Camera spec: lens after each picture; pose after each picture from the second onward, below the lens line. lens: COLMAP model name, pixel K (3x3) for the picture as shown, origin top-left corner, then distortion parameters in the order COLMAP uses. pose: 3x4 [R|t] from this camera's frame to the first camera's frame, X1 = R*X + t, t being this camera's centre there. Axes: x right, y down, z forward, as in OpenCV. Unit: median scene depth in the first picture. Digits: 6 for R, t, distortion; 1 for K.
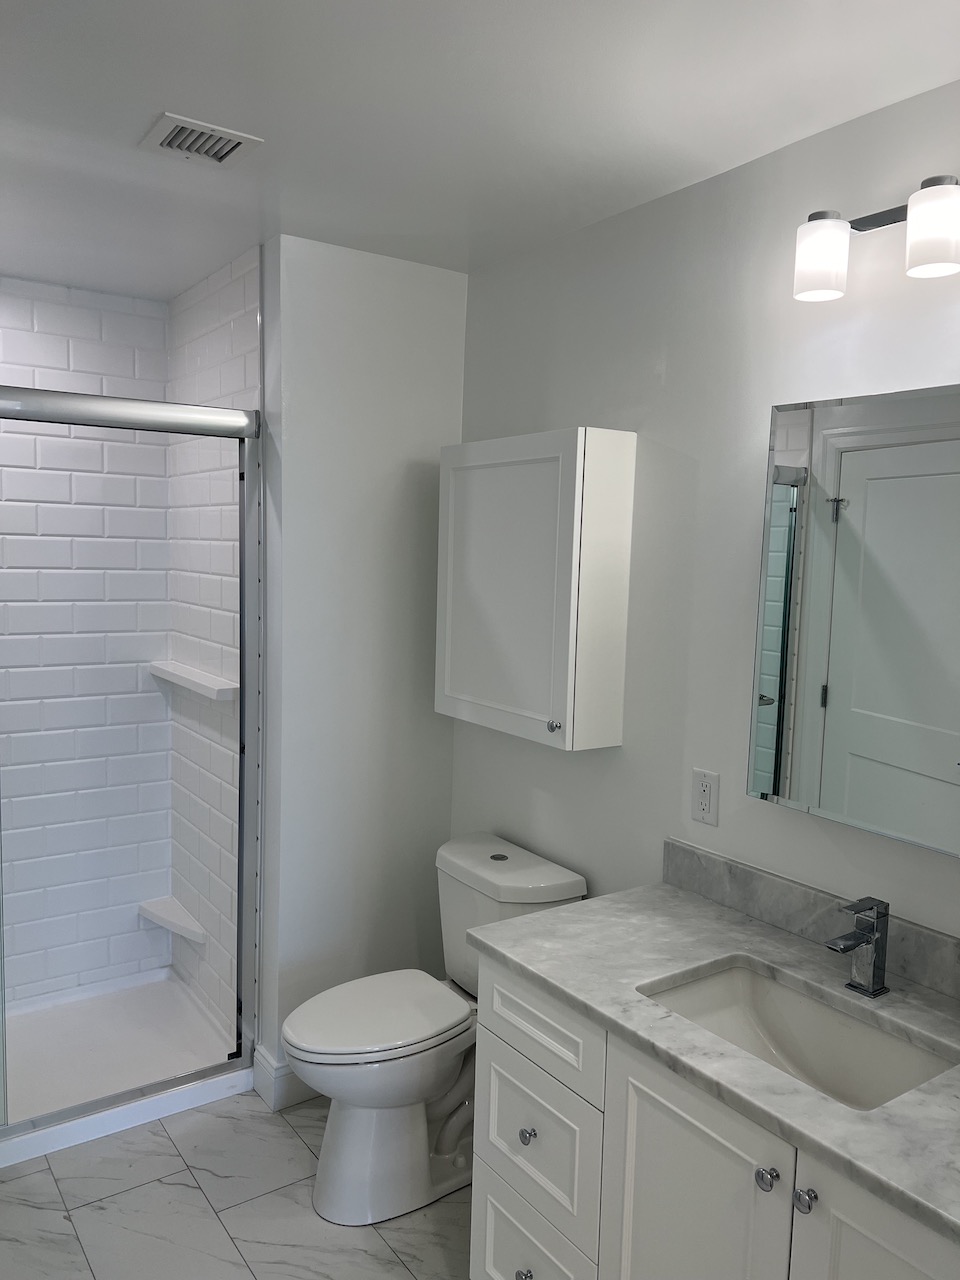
lens RADIAL K [[973.4, 0, 479.6], [0, 973.4, 642.2], [0, 0, 1]] dist [0.046669, -0.026721]
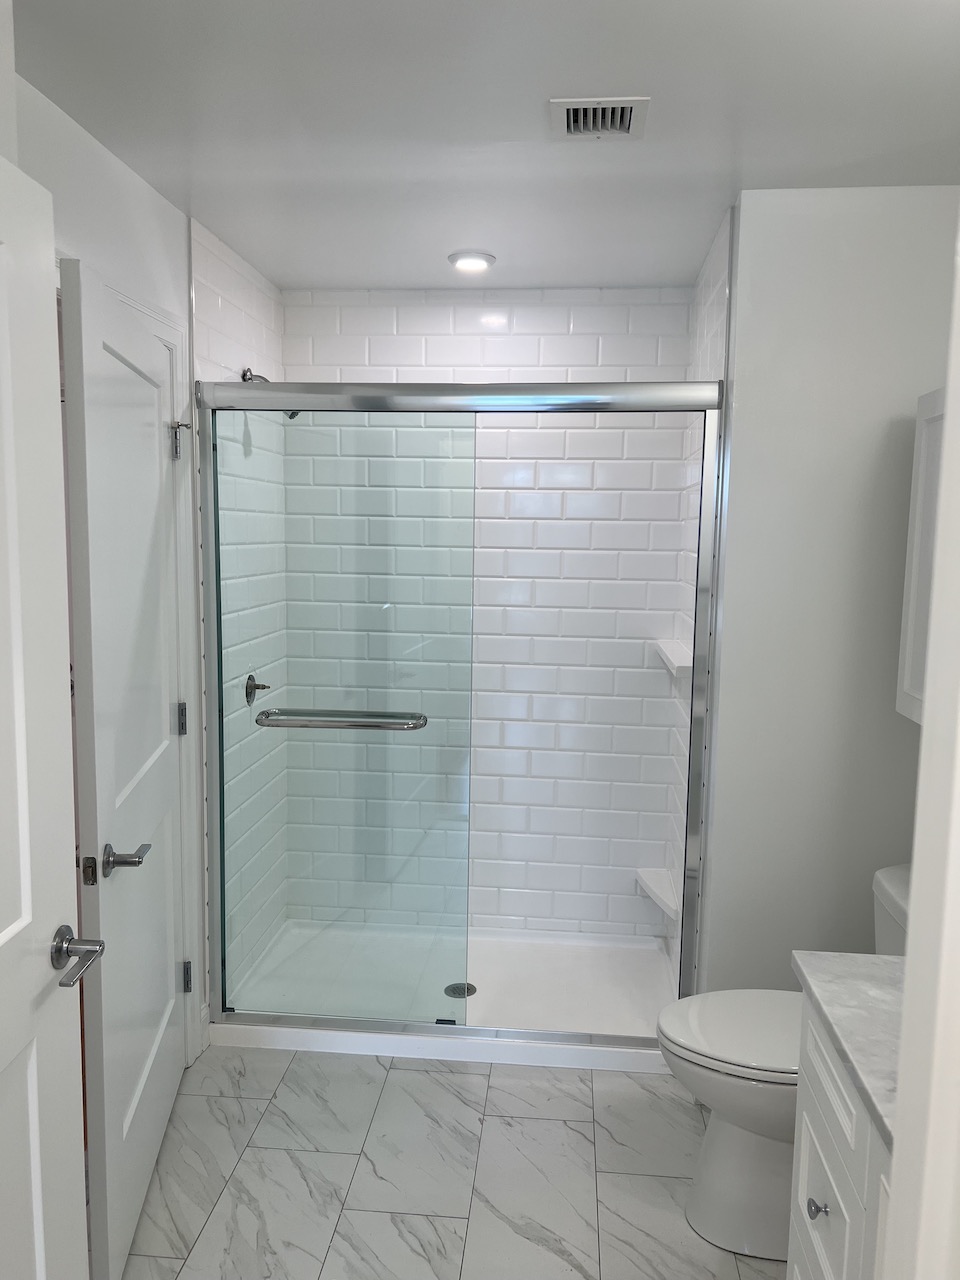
lens RADIAL K [[973.4, 0, 483.3], [0, 973.4, 639.1], [0, 0, 1]] dist [0.046669, -0.026721]
pose [[0.775552, 0.057444, -0.628664, 0.218287], [-0.058621, 0.998102, 0.018883, 0.014222], [0.628555, 0.022208, 0.777448, 0.107259]]
